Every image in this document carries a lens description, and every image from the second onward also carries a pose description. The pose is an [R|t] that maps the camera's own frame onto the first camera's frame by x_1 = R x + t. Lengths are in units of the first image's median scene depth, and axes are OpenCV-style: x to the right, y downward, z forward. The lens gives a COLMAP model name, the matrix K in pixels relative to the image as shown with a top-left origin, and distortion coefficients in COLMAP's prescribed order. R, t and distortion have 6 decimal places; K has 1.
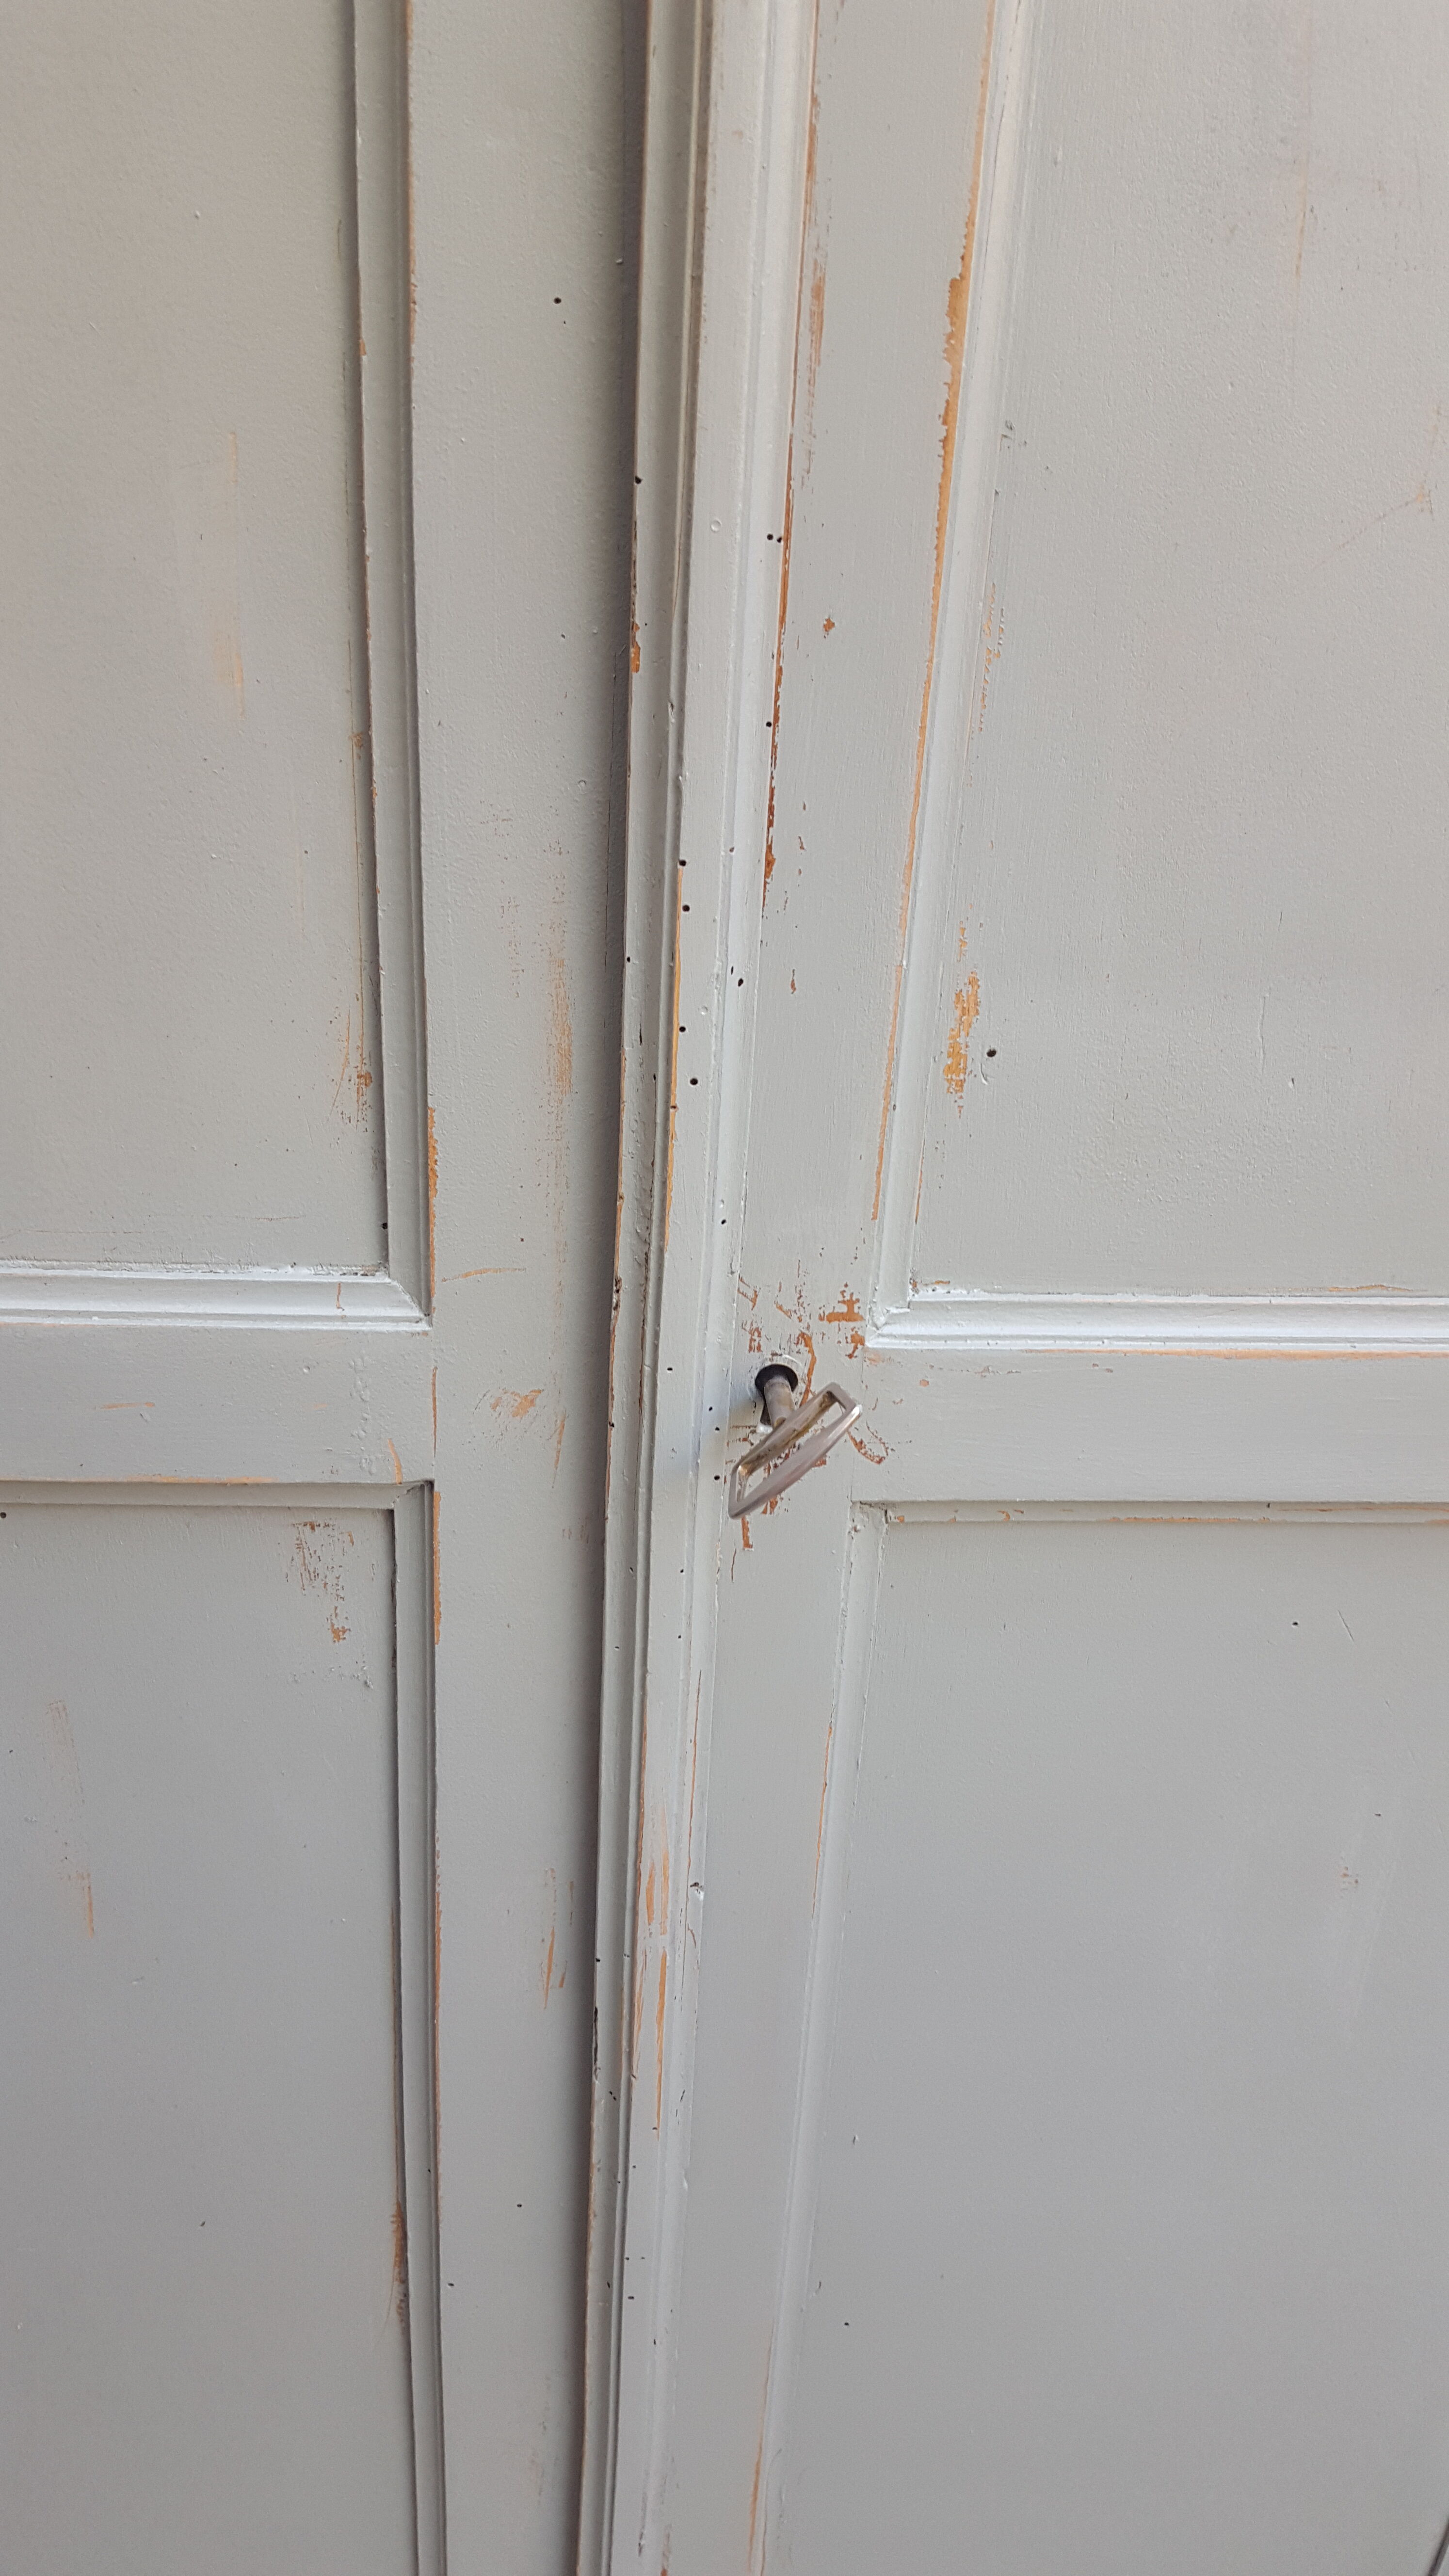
lens RADIAL K [[2010.8, 0, 721.9], [0, 2010.8, 1327.5], [0, 0, 1]] dist [0.218959, -0.636611]
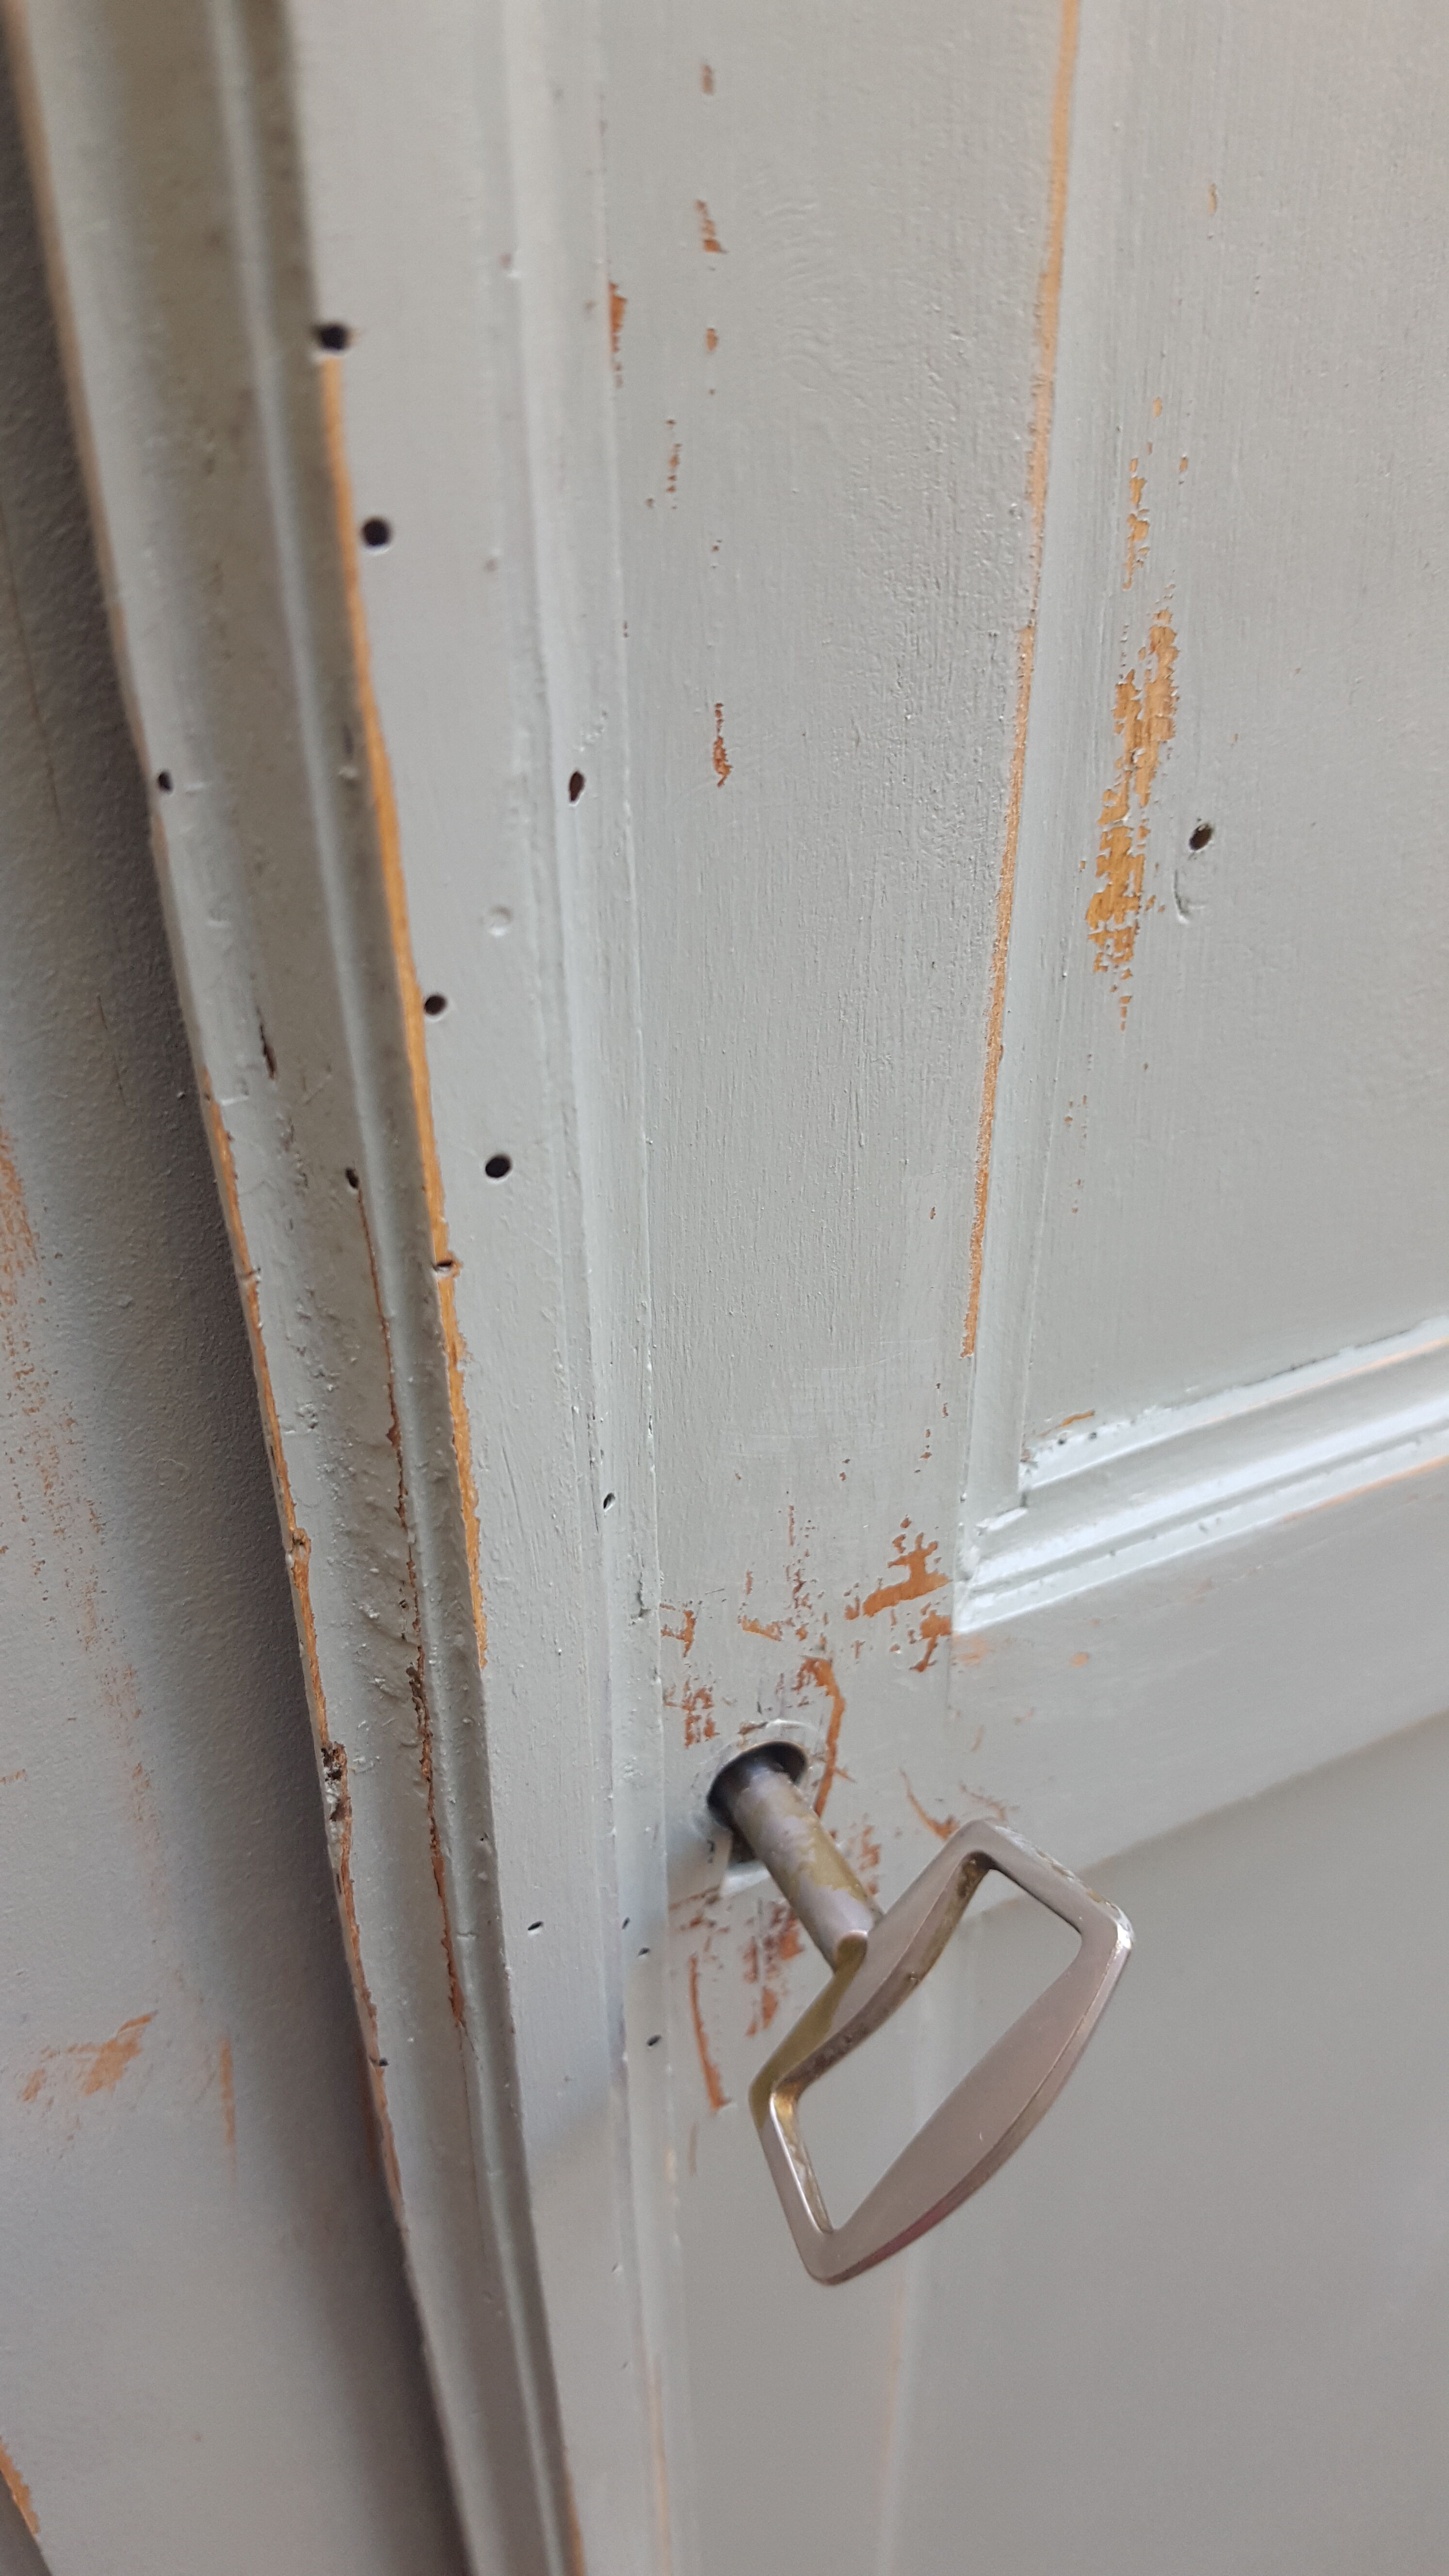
lens RADIAL K [[2010.8, 0, 721.9], [0, 2010.8, 1327.5], [0, 0, 1]] dist [0.218959, -0.636611]
pose [[0.930333, -0.259472, 0.259143, -0.060601], [0.215536, 0.958609, 0.186044, -0.137692], [-0.296690, -0.117229, 0.947751, 0.673434]]
